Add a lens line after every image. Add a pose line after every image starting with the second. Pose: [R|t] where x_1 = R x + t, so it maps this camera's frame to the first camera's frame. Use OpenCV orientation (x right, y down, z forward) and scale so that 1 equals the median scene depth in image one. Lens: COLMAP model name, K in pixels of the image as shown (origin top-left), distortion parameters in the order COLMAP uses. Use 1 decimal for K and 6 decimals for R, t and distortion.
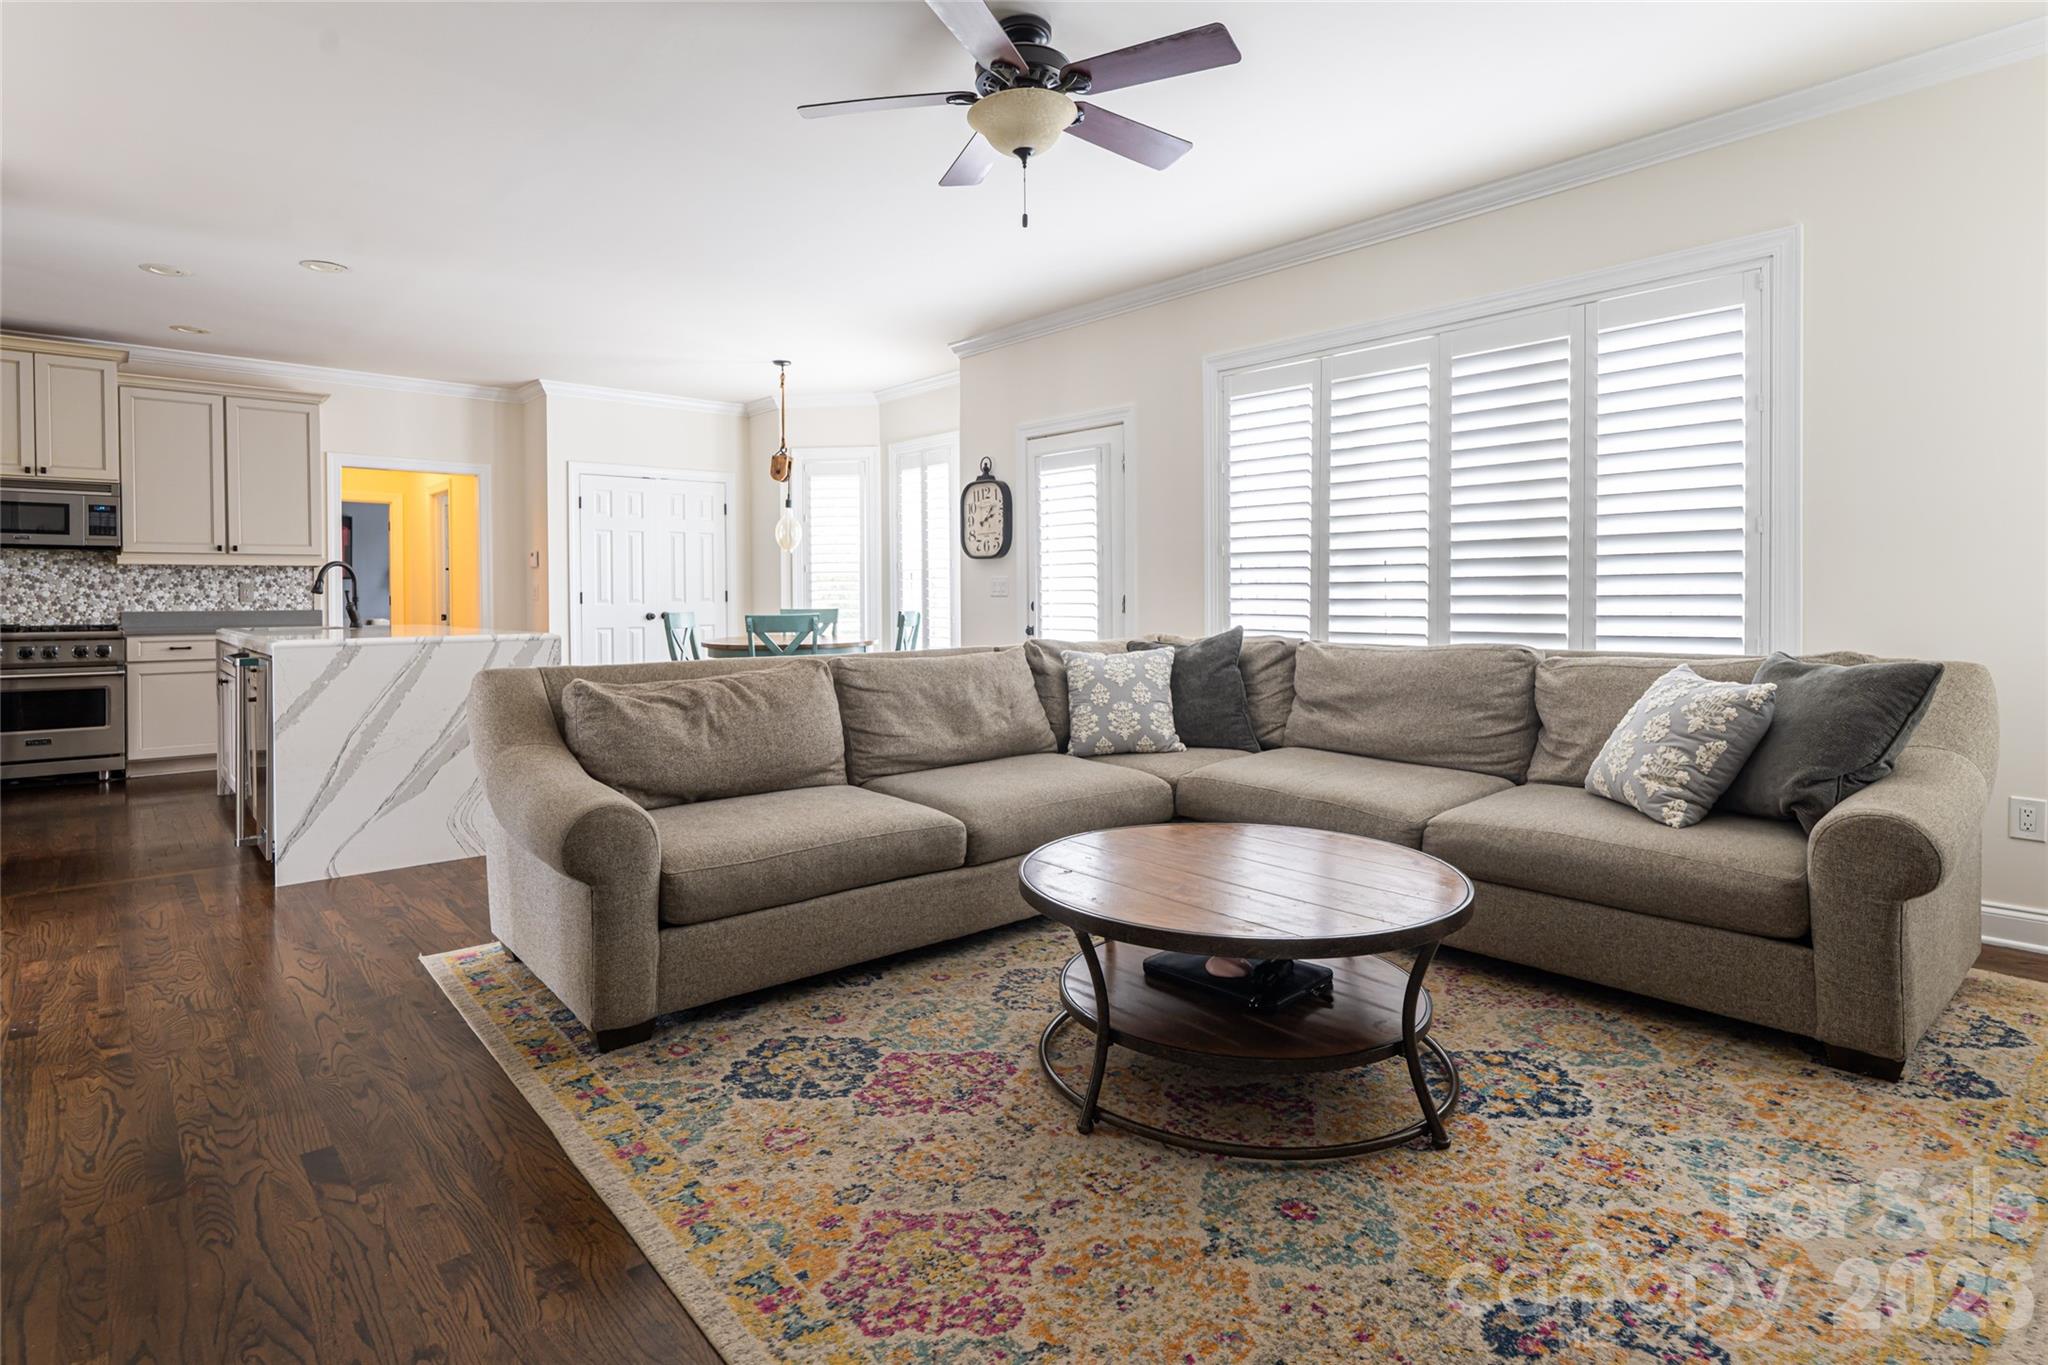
lens RADIAL K [[1041.1, 0, 994.9], [0, 1041.1, 610.8], [0, 0, 1]] dist [0.000738, 0.000883]
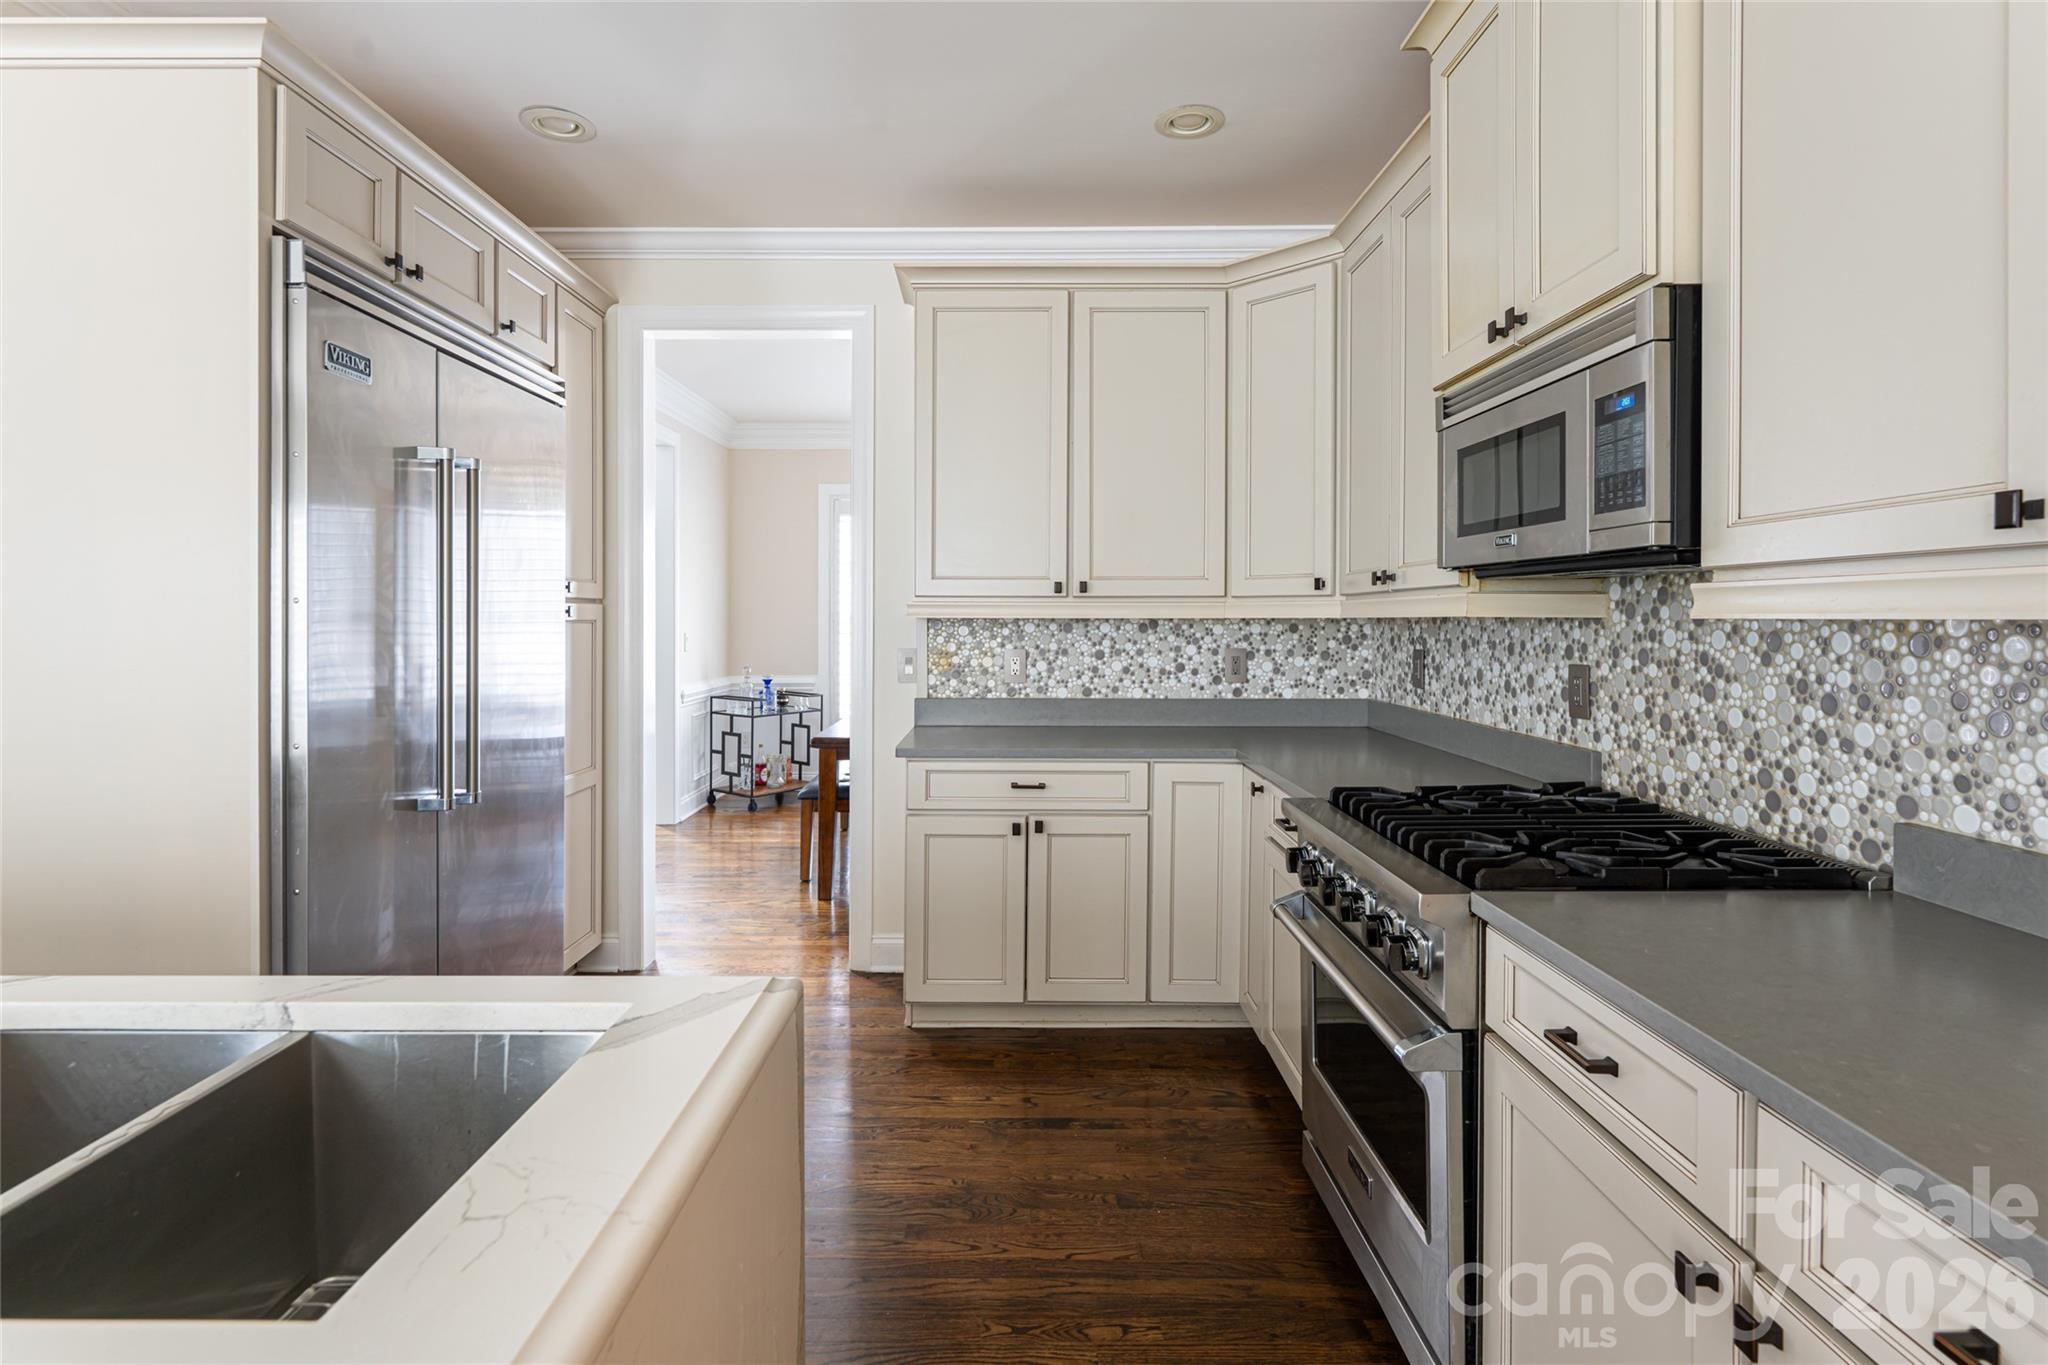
lens RADIAL K [[992.3, 0, 1013.5], [0, 992.3, 624.2], [0, 0, 1]] dist [-0.000100, -0.000424]
pose [[-0.656184, 0.012290, -0.754501, -0.571495], [-0.007435, 0.999714, 0.022751, -0.048246], [0.754564, 0.020538, -0.655904, 1.041993]]
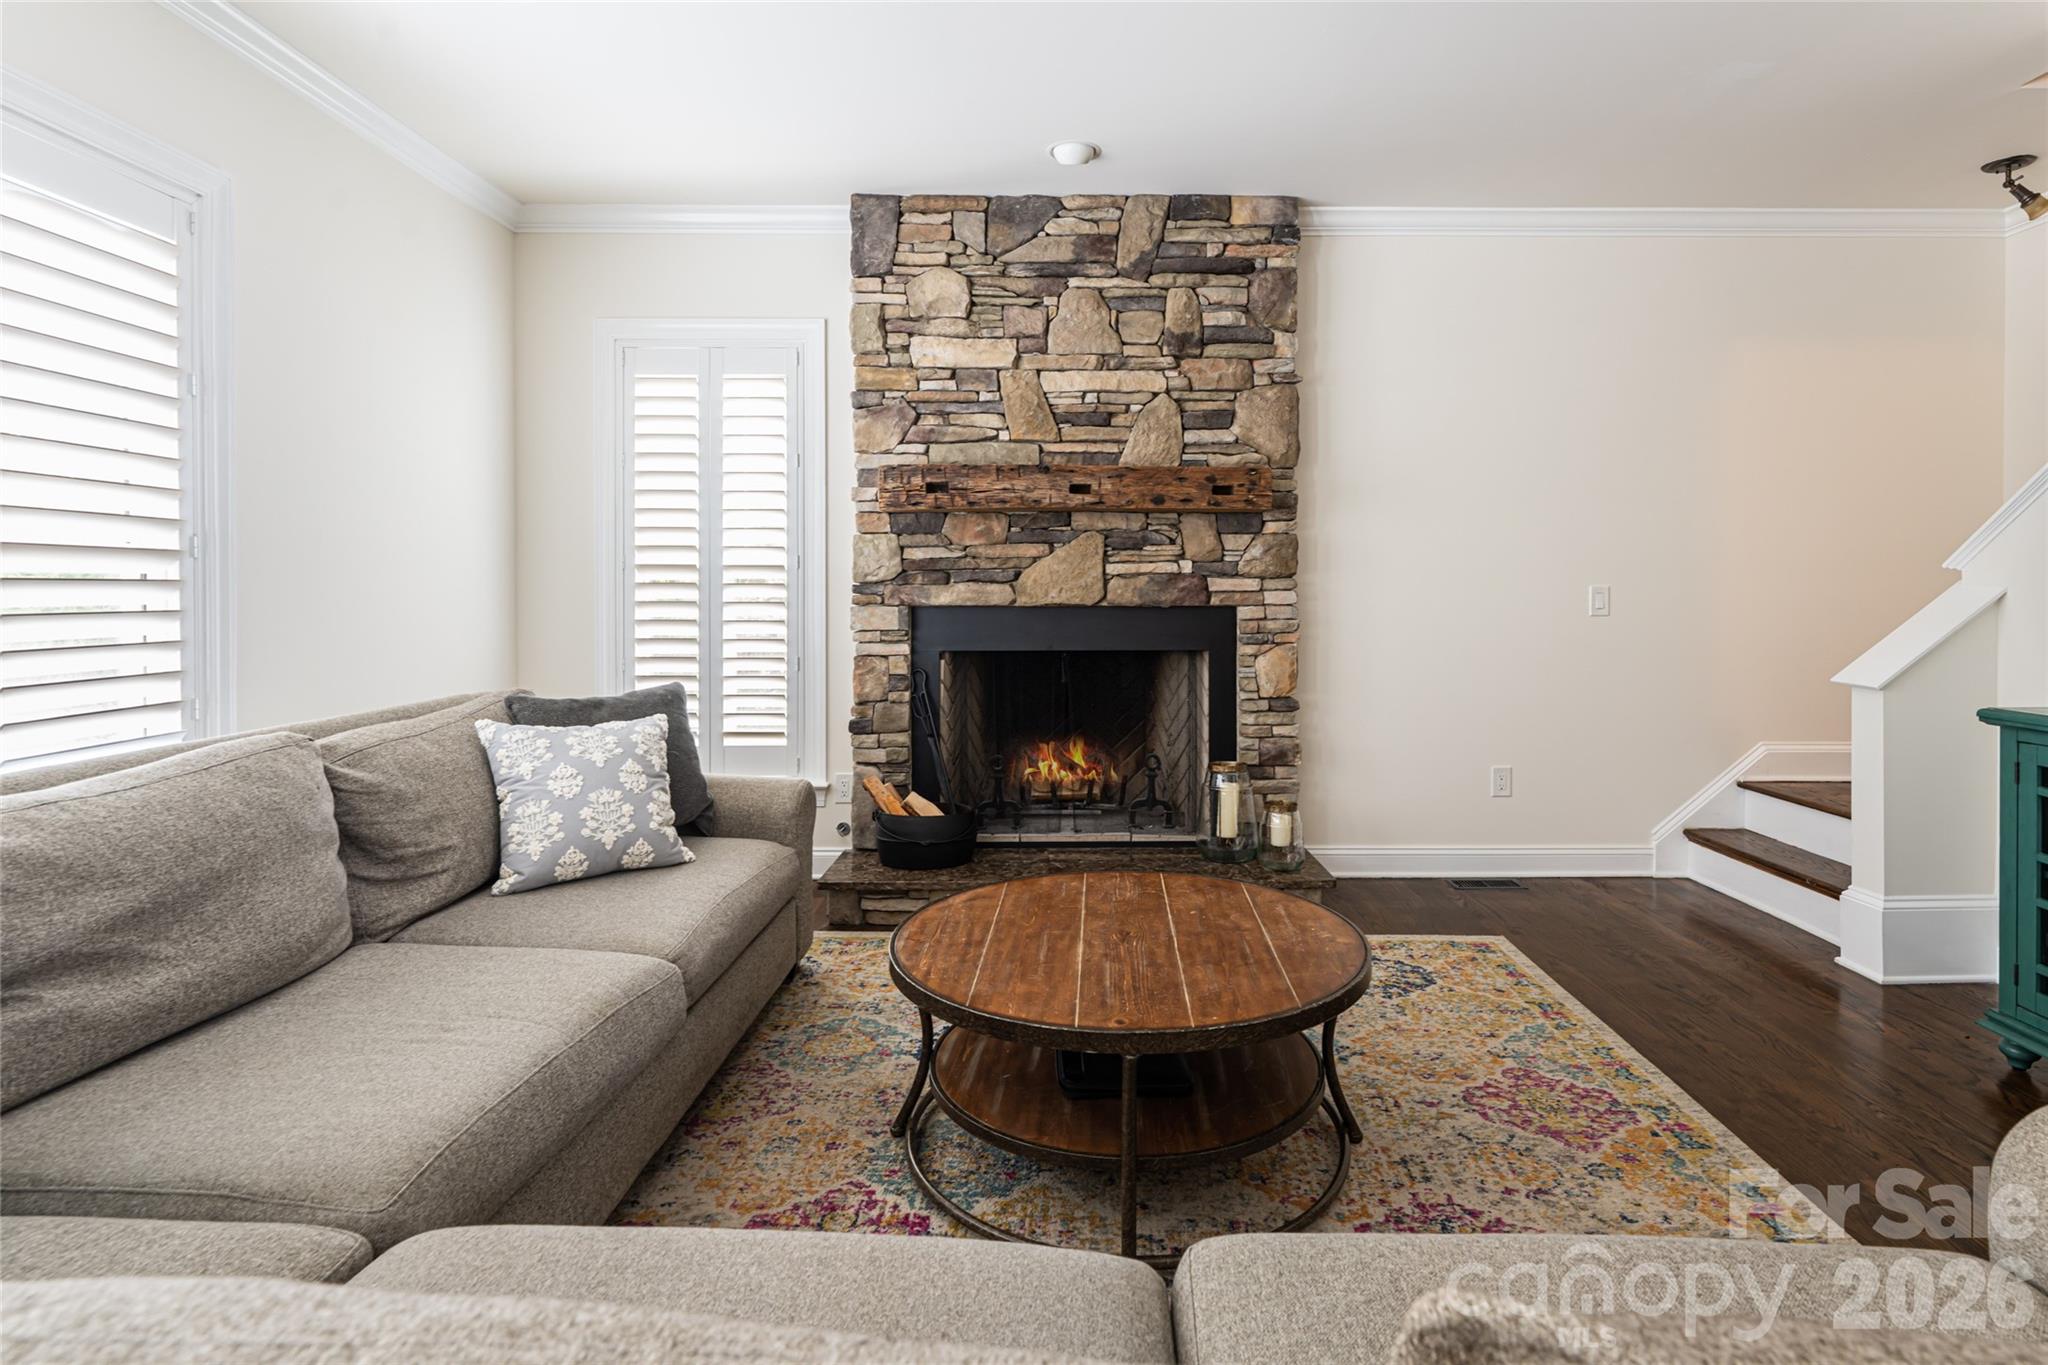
lens RADIAL K [[1014.4, 0, 1062.6], [0, 1014.4, 601.3], [0, 0, 1]] dist [-0.001065, -0.000305]
pose [[-0.754484, 0.004471, 0.656304, -0.119033], [0.016834, 0.999780, 0.012541, -0.023567], [-0.656103, 0.020510, -0.754393, 0.627435]]
